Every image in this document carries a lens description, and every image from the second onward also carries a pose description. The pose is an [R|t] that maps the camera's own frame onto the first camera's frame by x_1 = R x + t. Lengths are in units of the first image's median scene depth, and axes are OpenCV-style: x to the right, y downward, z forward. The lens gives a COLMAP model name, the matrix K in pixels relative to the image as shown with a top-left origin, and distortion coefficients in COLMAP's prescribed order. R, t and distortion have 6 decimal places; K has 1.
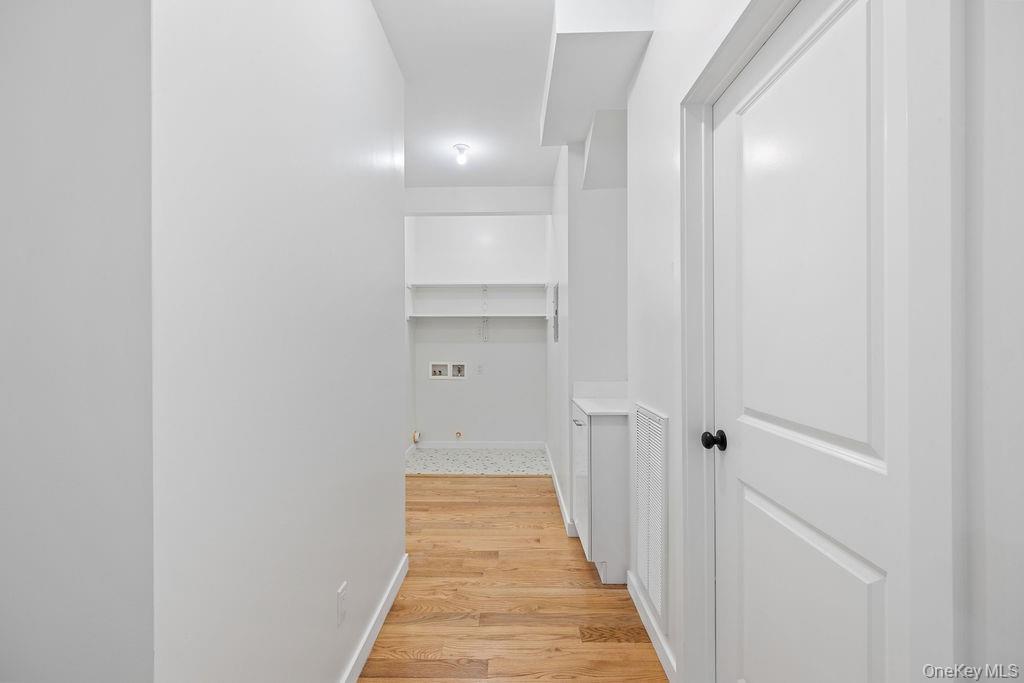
lens RADIAL K [[445.8, 0, 508.6], [0, 445.8, 337.3], [0, 0, 1]] dist [-0.001798, -0.001421]
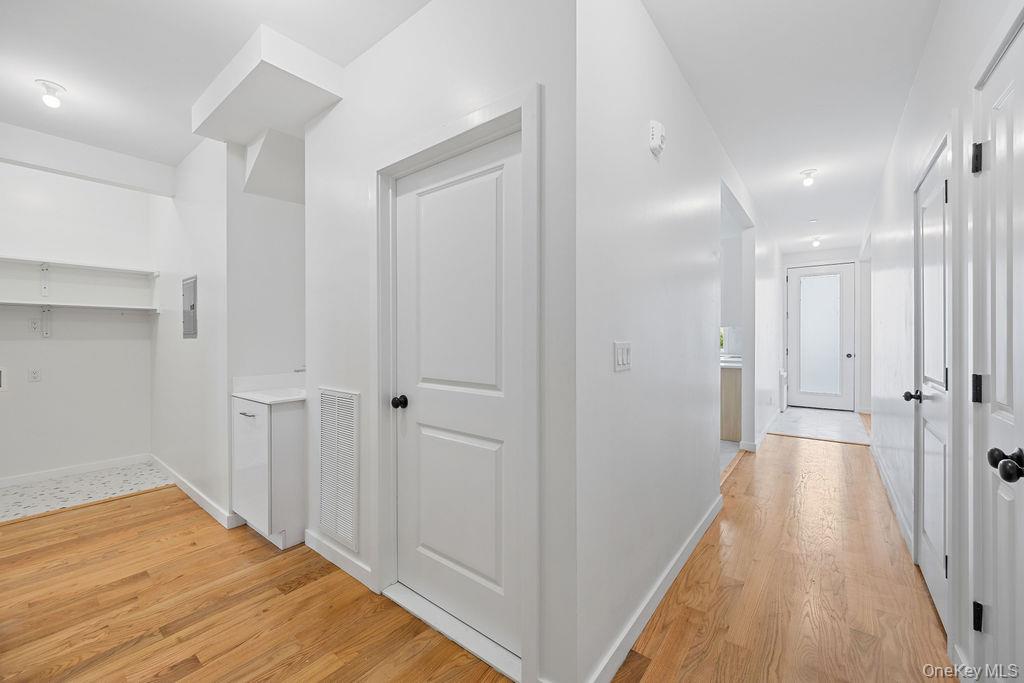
lens RADIAL K [[405.4, 0, 509.7], [0, 405.4, 338.8], [0, 0, 1]] dist [0.002159, 0.000439]
pose [[0.600684, -0.000453, 0.799486, -0.246379], [-0.007059, 0.999958, 0.005870, 0.001671], [-0.799455, -0.009169, 0.600656, -0.077681]]
